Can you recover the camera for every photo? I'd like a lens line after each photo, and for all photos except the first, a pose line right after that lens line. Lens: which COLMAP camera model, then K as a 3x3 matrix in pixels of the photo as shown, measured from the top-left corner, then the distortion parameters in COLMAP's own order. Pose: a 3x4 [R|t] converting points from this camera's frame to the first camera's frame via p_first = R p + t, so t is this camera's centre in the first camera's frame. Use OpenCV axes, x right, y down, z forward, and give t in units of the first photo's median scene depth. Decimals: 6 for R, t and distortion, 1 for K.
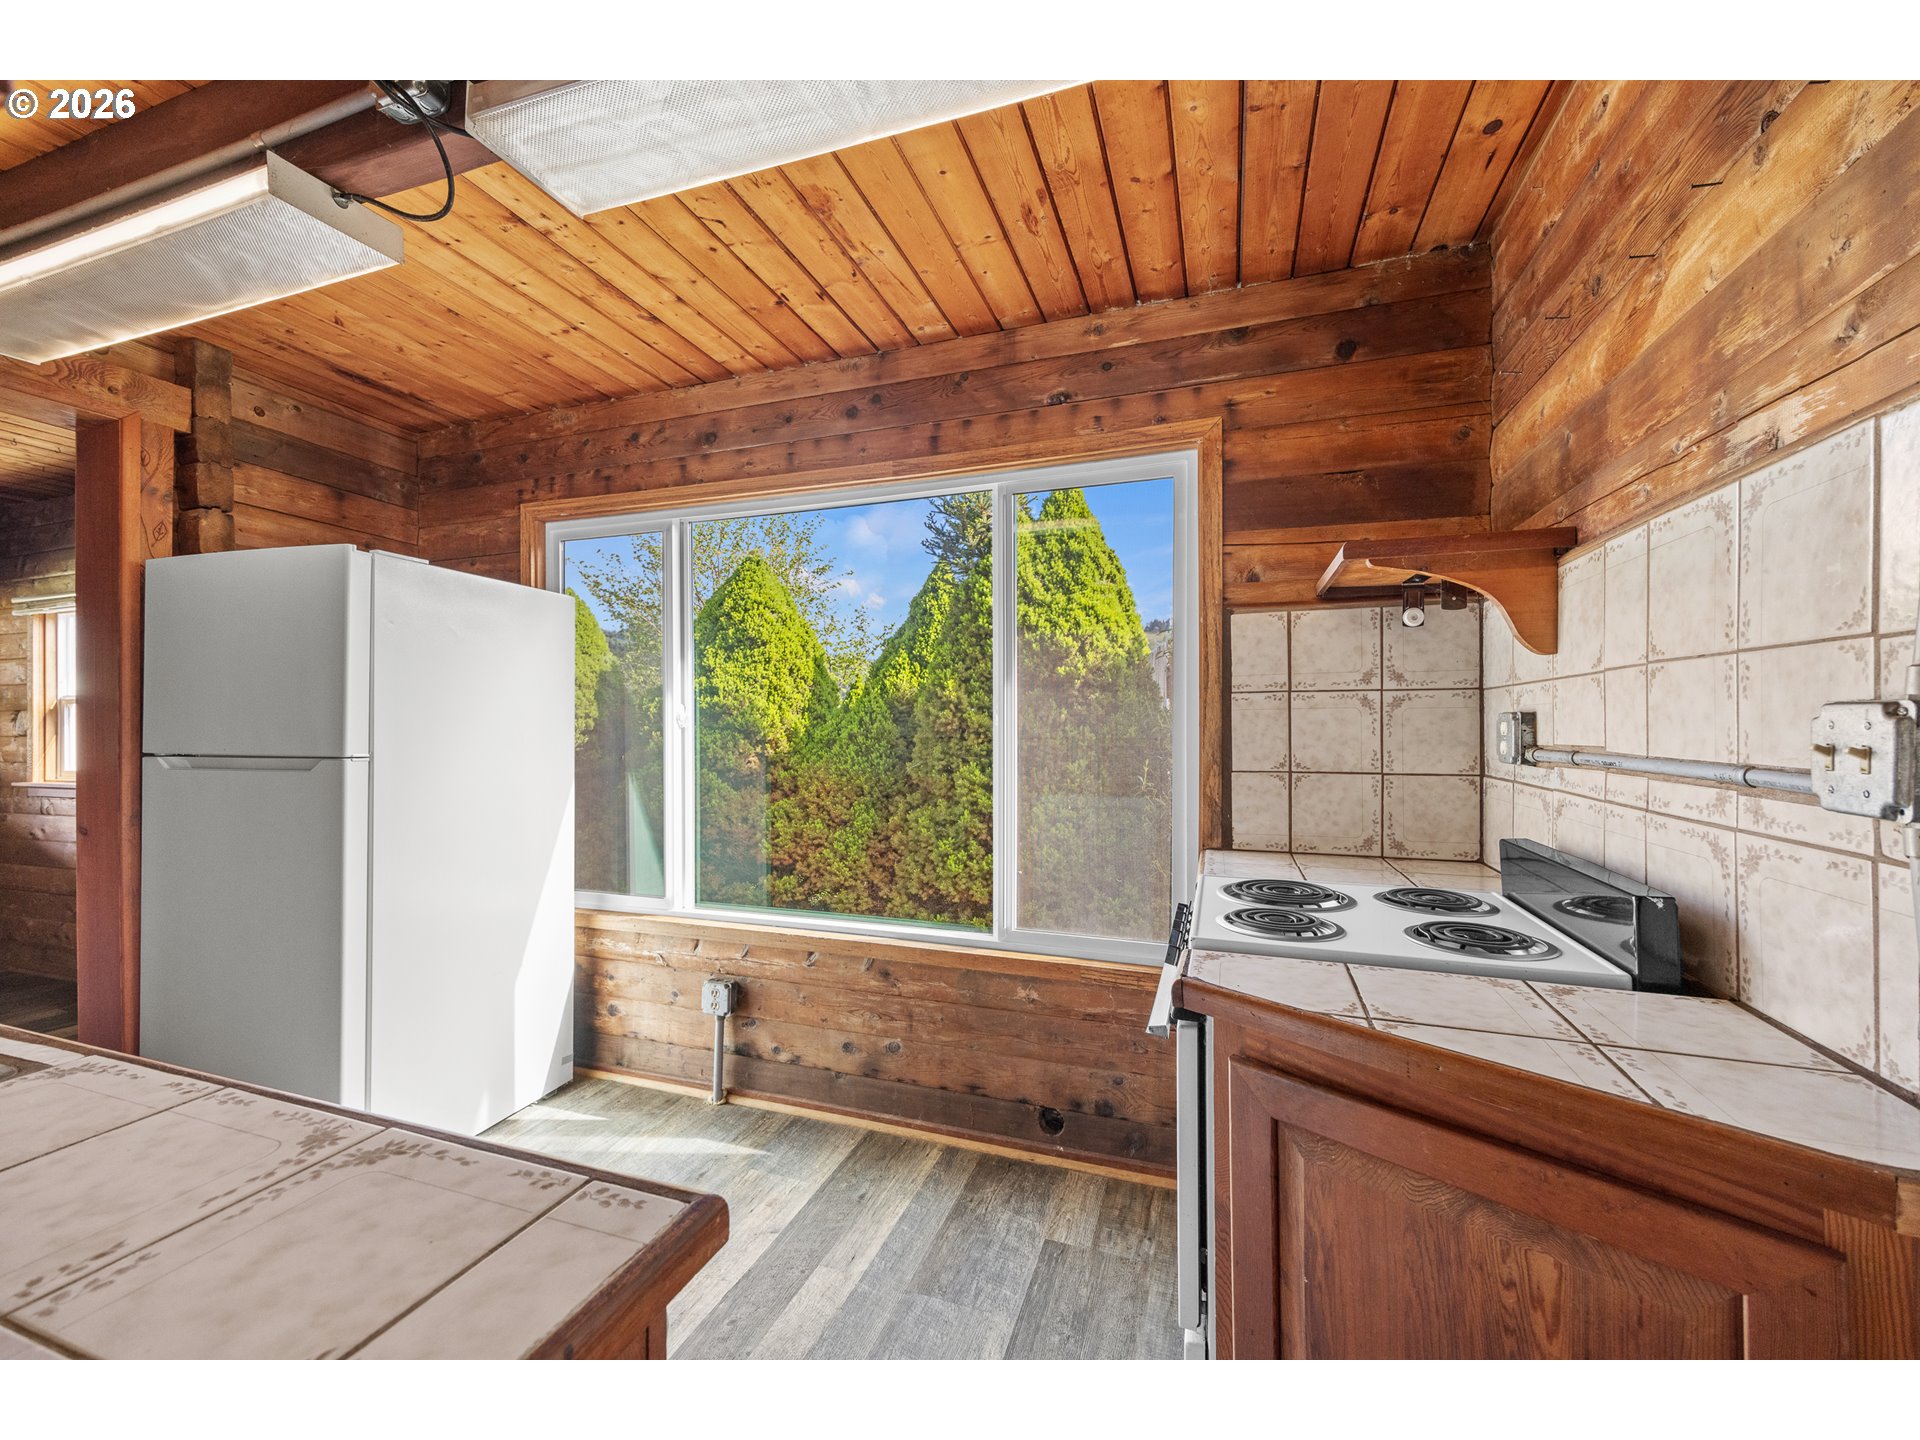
lens RADIAL K [[765.5, 0, 961.2], [0, 765.5, 717.1], [0, 0, 1]] dist [0.006255, 0.000143]
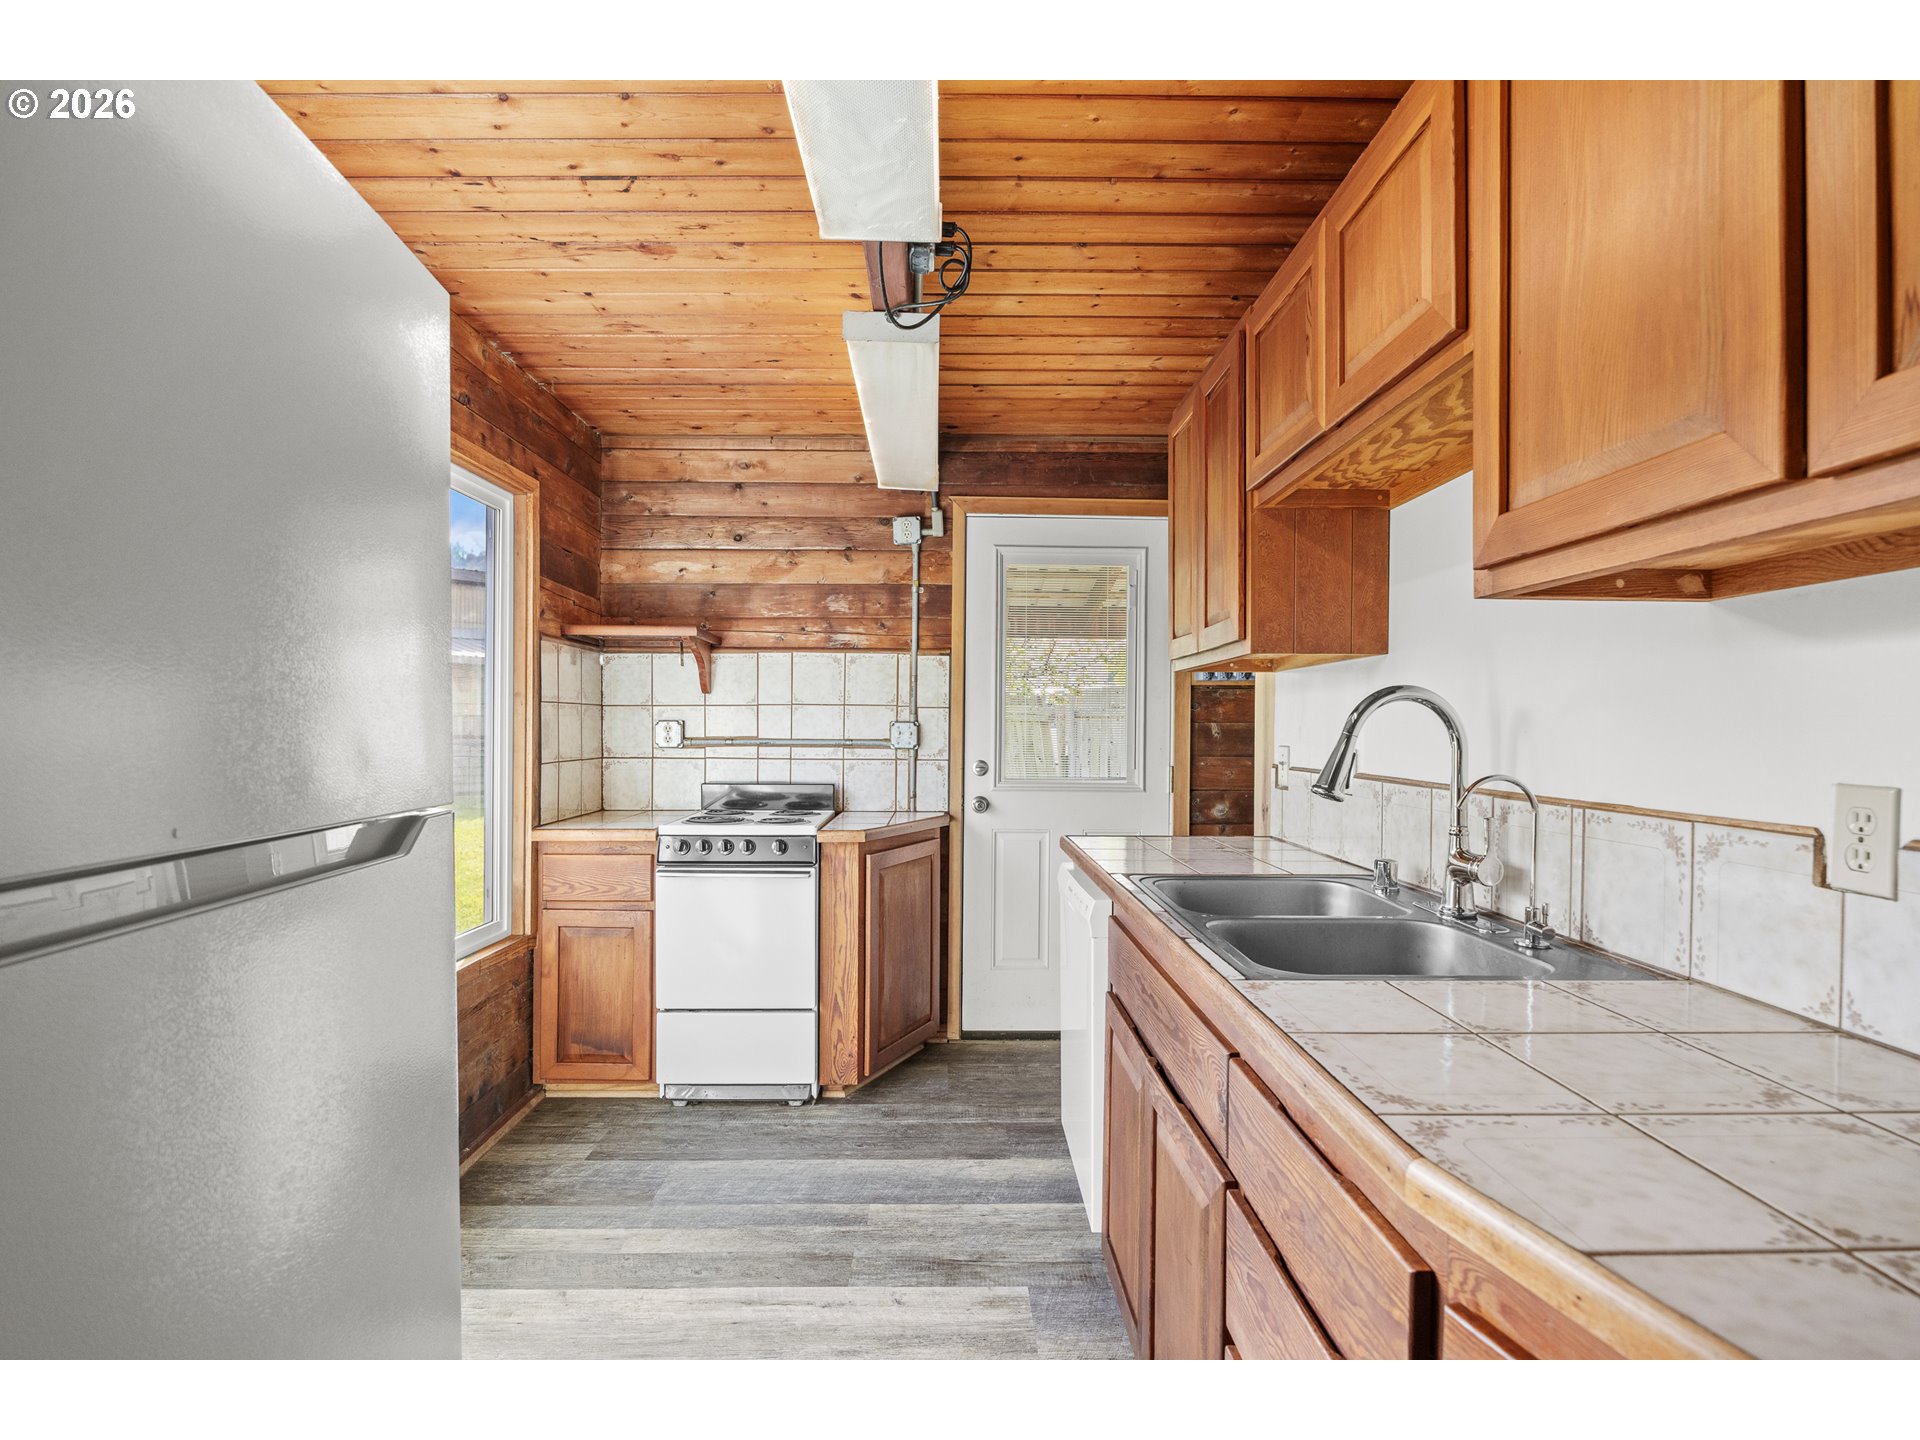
lens RADIAL K [[918.9, 0, 963.4], [0, 918.9, 728.0], [0, 0, 1]] dist [-0.012861, 0.000790]
pose [[-0.347062, -0.002118, 0.937840, -1.783338], [-0.010346, 0.999945, -0.001570, 0.009834], [-0.937785, -0.010248, -0.347065, 1.192644]]
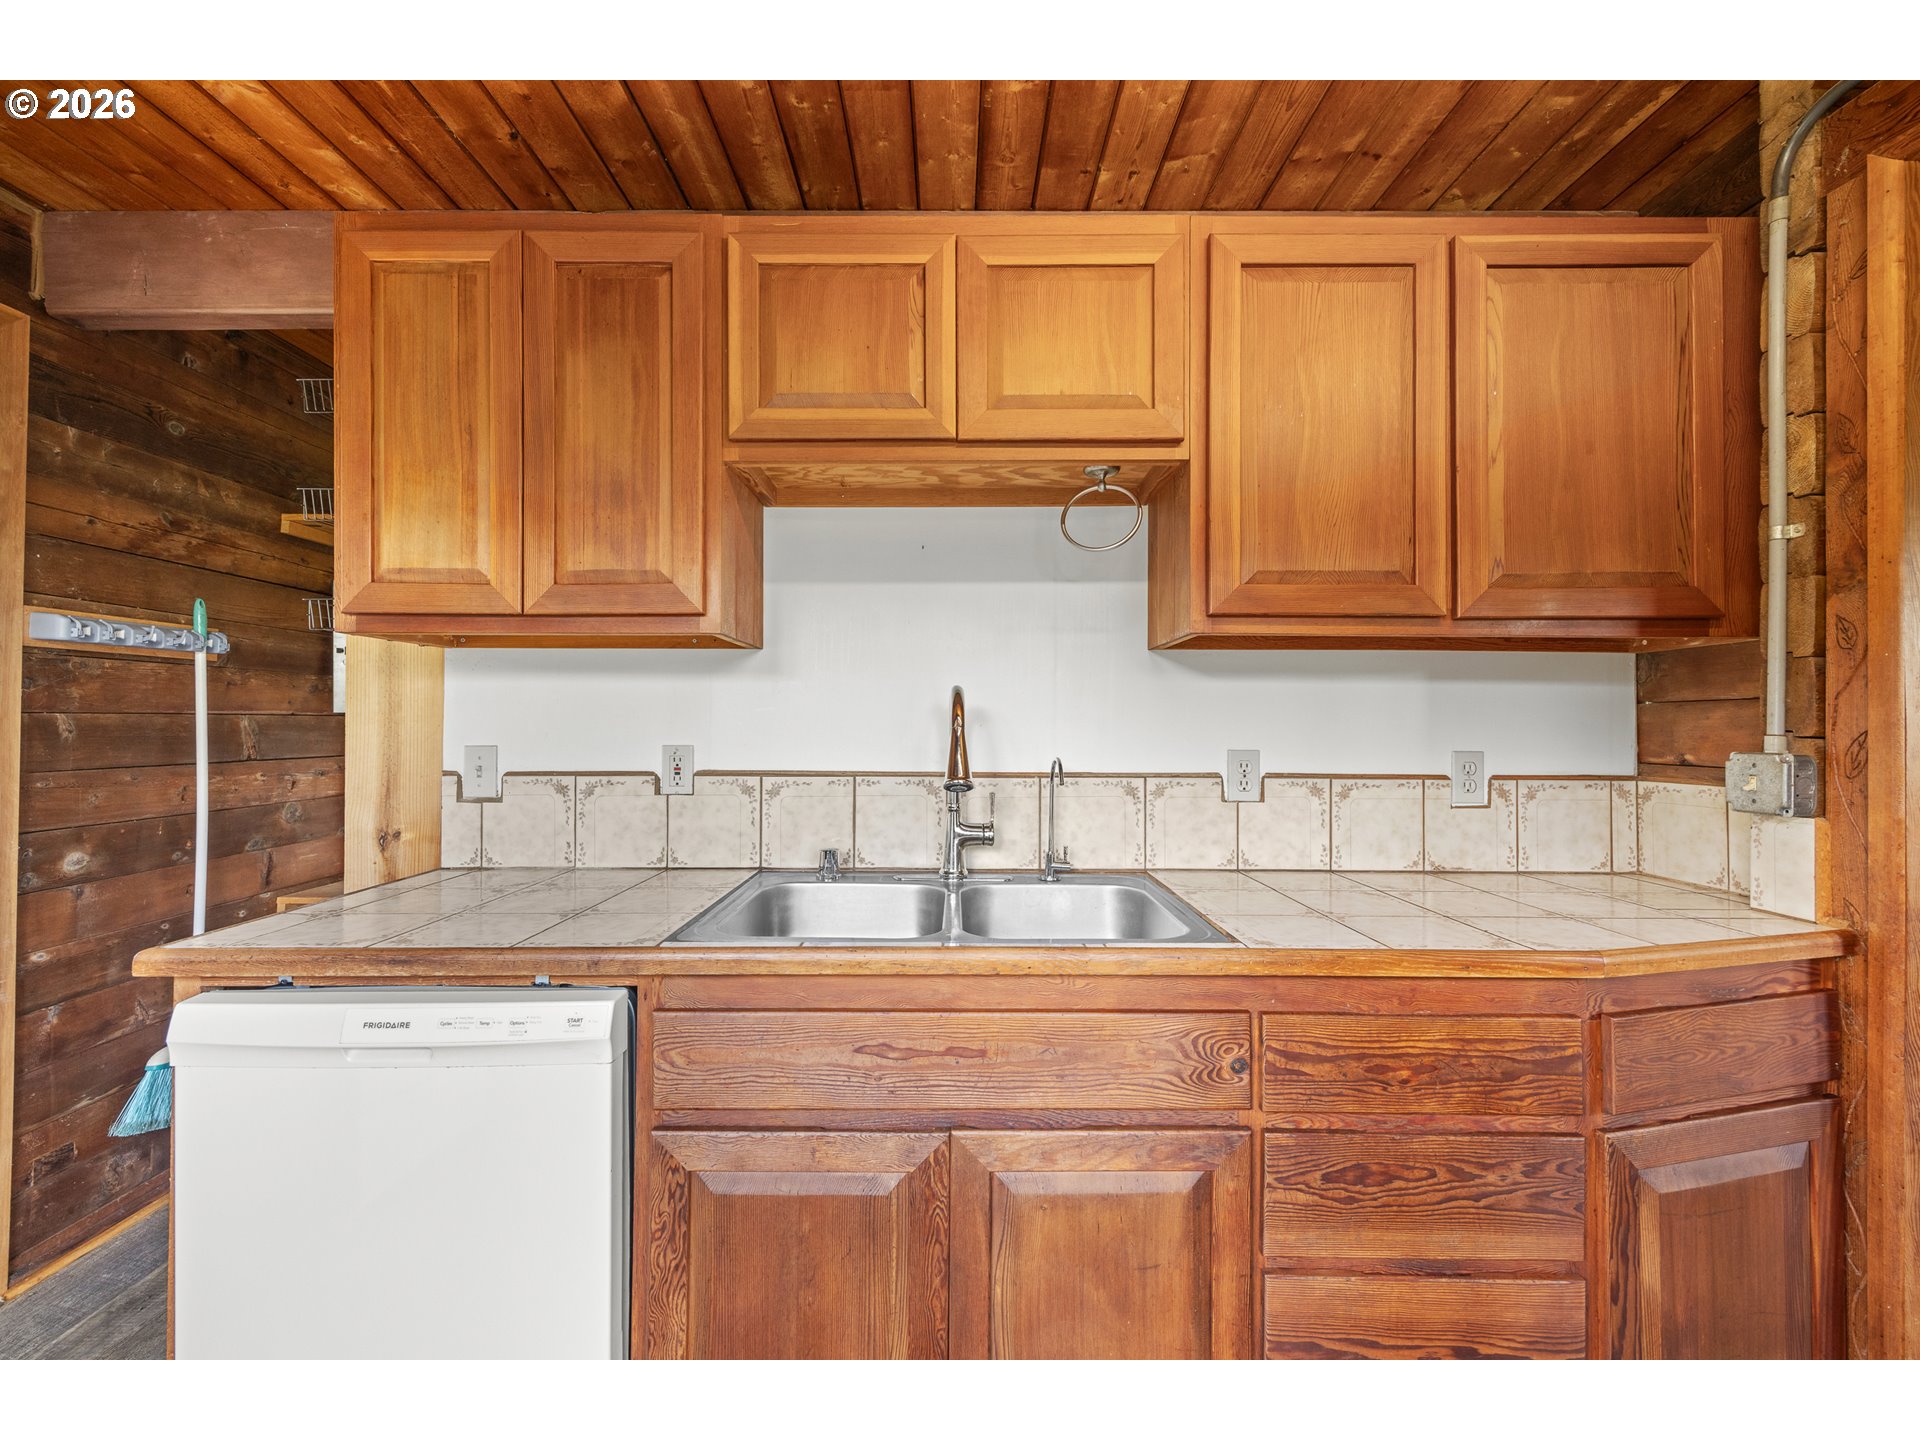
lens RADIAL K [[777.2, 0, 953.4], [0, 777.2, 718.2], [0, 0, 1]] dist [0.003789, -0.000012]
pose [[-0.945703, -0.002759, -0.325020, -0.608156], [0.001606, 0.999912, -0.013161, 0.010508], [0.325027, -0.012969, -0.945616, 1.322184]]
